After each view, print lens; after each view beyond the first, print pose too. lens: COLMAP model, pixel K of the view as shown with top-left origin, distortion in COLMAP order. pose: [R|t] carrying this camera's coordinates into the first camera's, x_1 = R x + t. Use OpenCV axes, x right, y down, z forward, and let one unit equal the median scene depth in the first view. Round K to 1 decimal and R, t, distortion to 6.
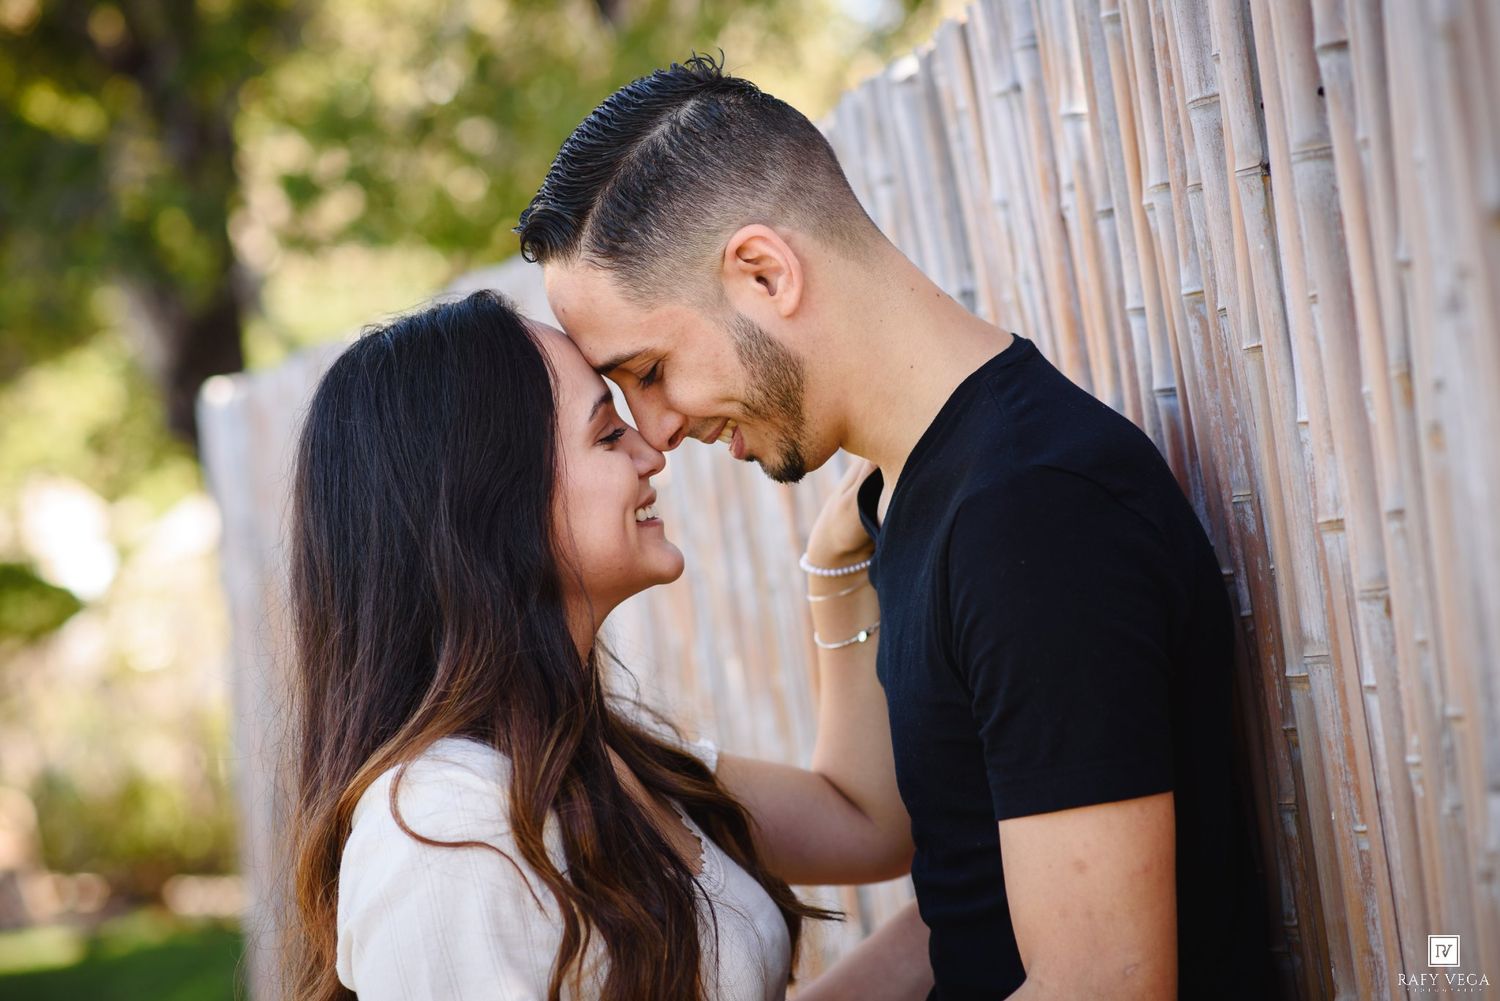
lens RADIAL K [[3431.6, 0, 710.1], [0, 3431.6, 499.4], [0, 0, 1]] dist [0.025624, 0.077944]
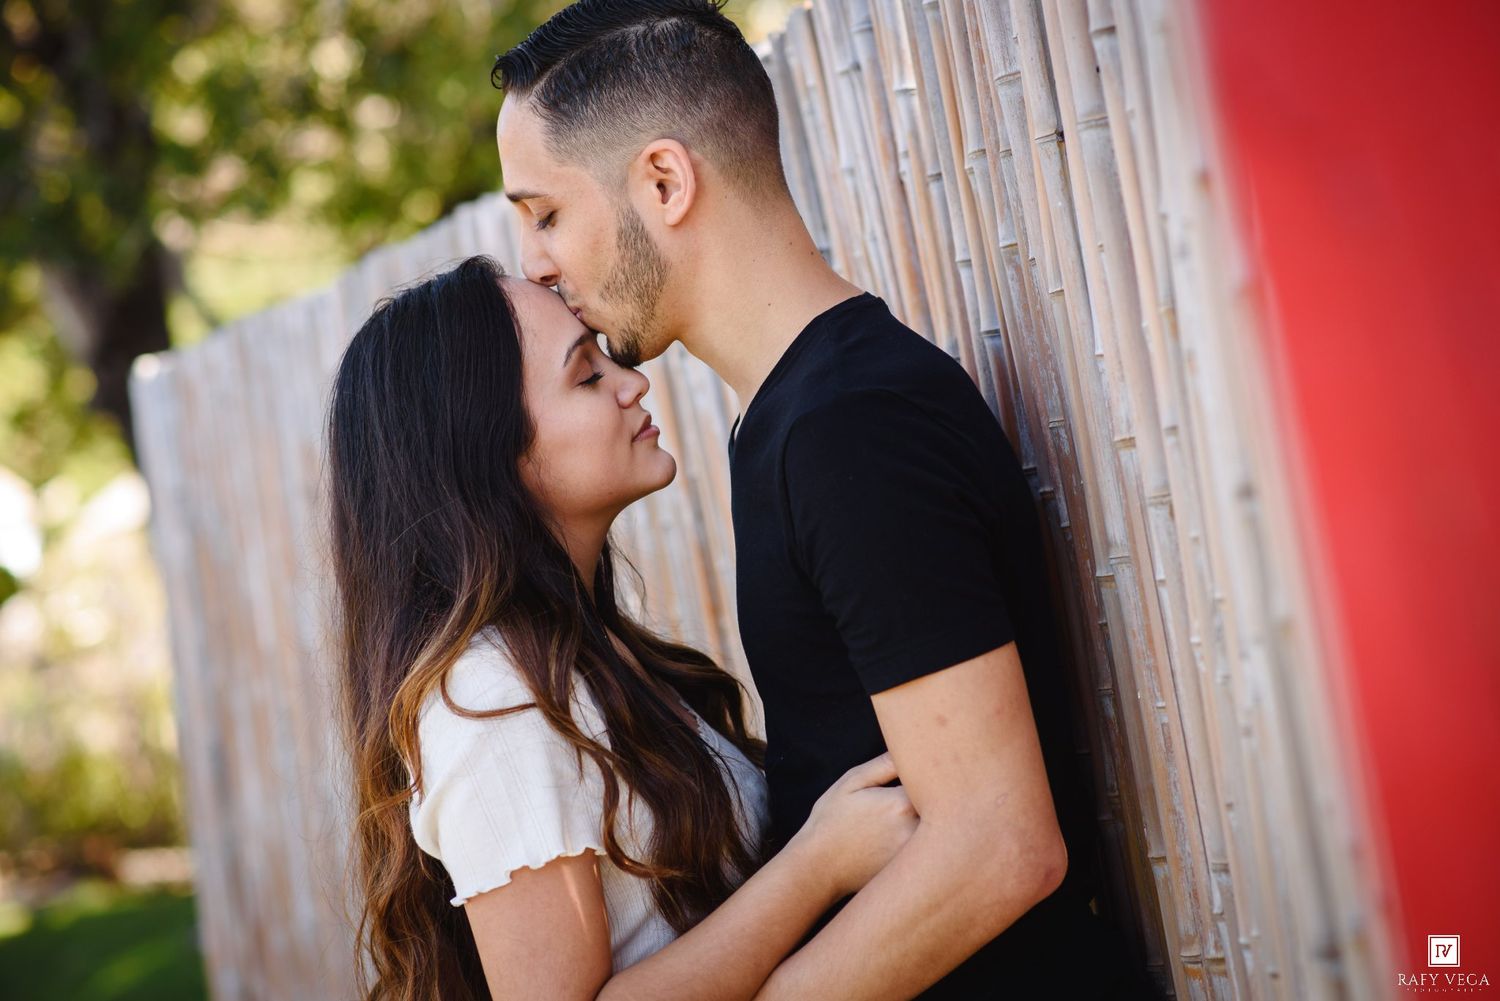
lens RADIAL K [[3431.6, 0, 710.1], [0, 3431.6, 499.4], [0, 0, 1]] dist [0.025624, 0.077944]
pose [[0.999081, -0.037748, 0.020328, 0.015465], [0.037508, 0.999224, 0.012061, 0.006649], [-0.020767, -0.011287, 0.999721, -0.138670]]
